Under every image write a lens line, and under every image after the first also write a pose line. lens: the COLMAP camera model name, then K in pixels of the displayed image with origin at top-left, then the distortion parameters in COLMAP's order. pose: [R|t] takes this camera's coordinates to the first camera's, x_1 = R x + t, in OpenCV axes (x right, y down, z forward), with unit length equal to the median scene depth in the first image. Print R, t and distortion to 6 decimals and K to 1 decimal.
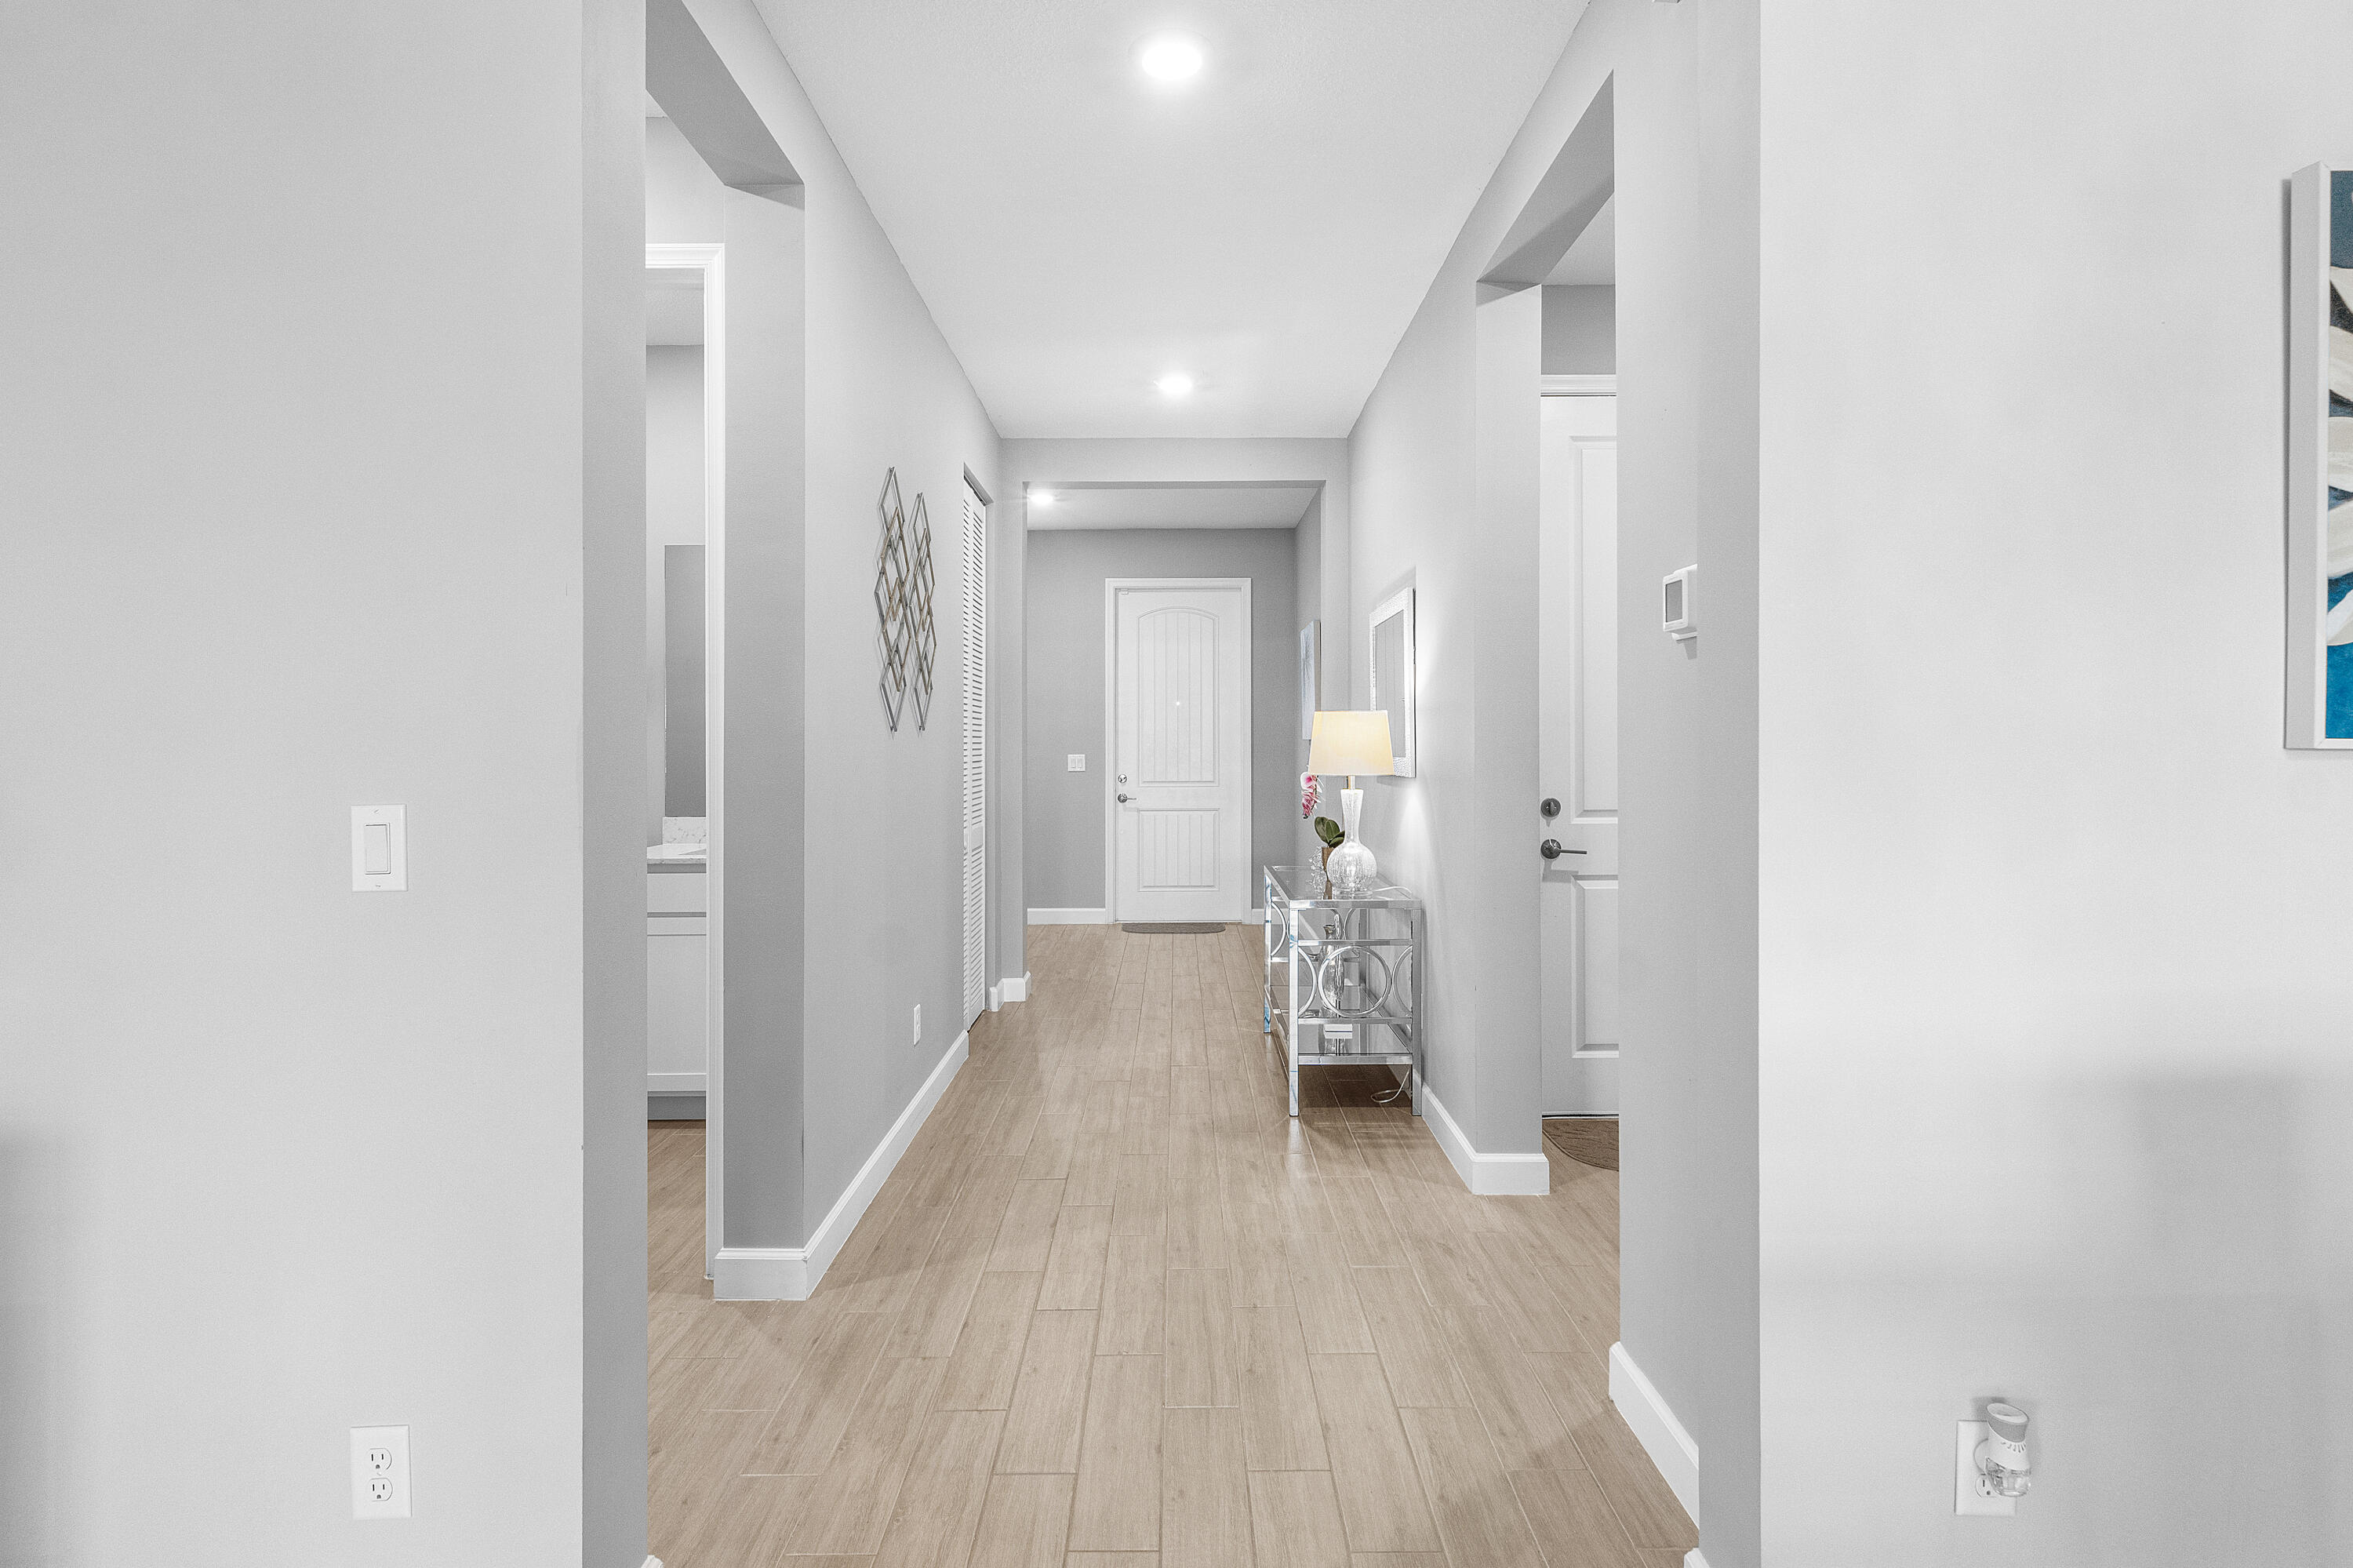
lens RADIAL K [[1150.5, 0, 1185.5], [0, 1150.5, 737.0], [0, 0, 1]] dist [-0.000748, -0.000012]
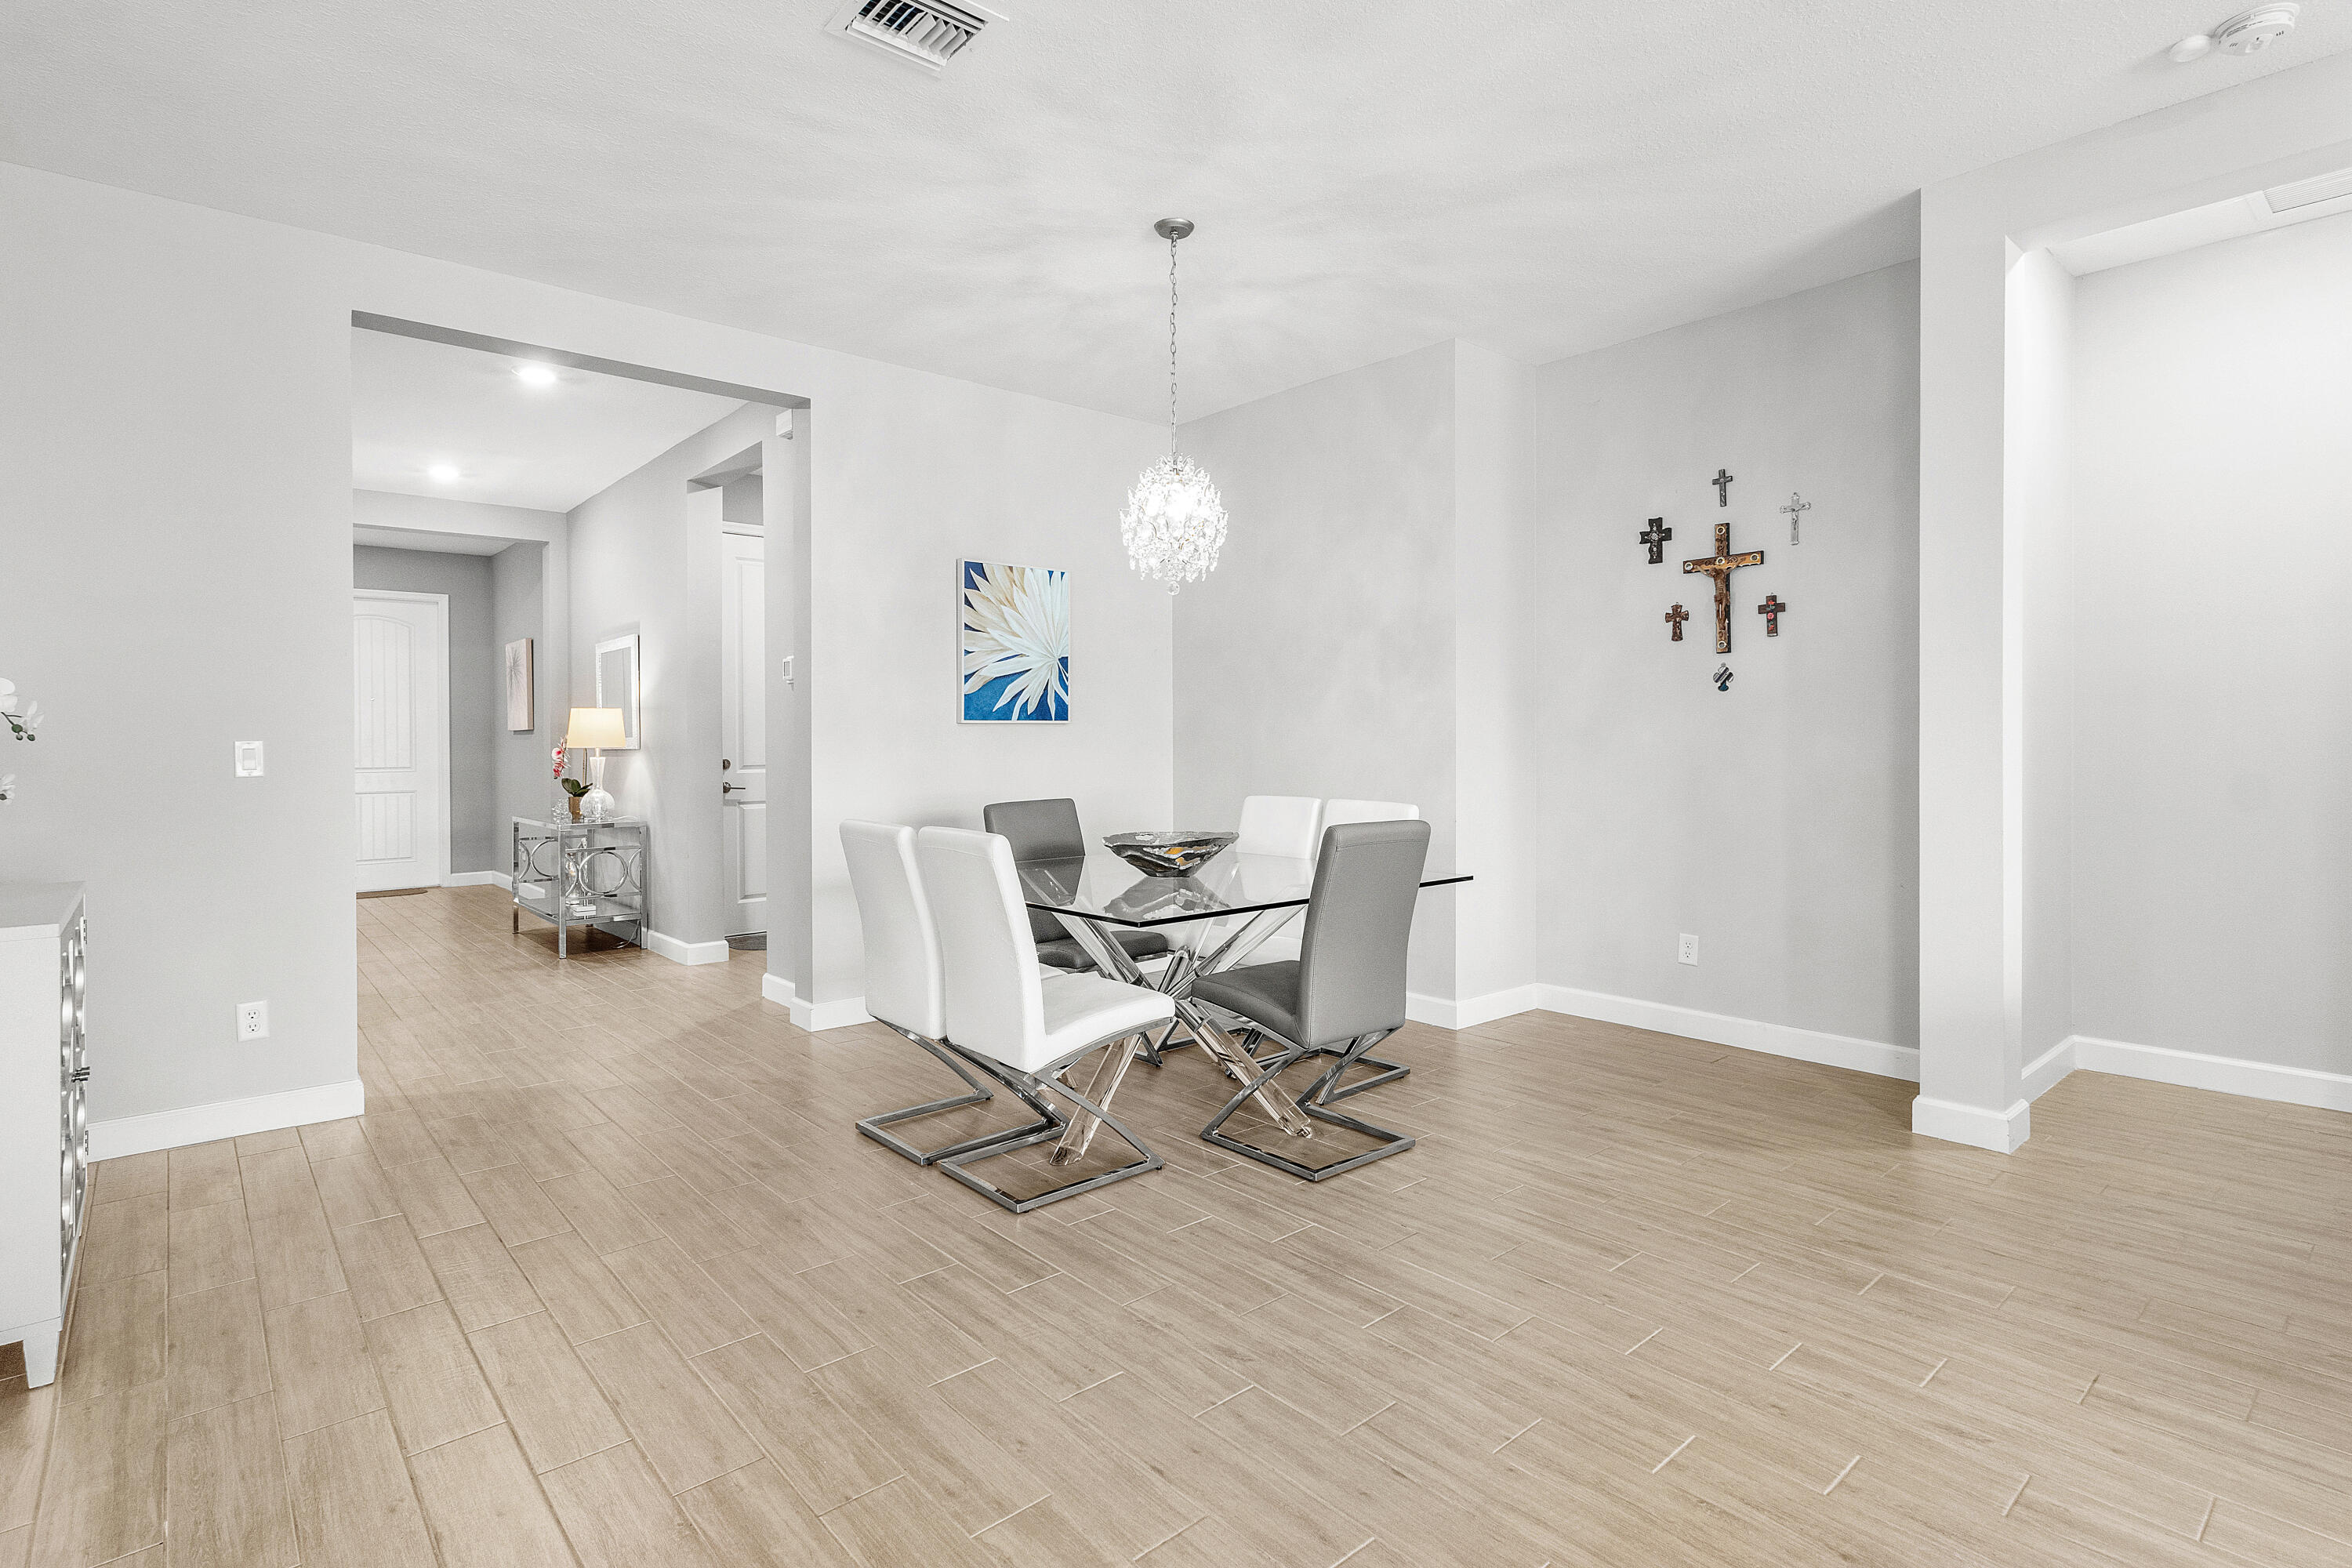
lens RADIAL K [[1150.0, 0, 1185.0], [0, 1150.0, 737.0], [0, 0, 1]] dist [-0.000748, -0.000012]
pose [[0.752929, -0.000067, 0.658102, -0.299037], [0.001430, 0.999998, -0.001533, 0.021331], [-0.658100, 0.002096, 0.752927, -0.761997]]
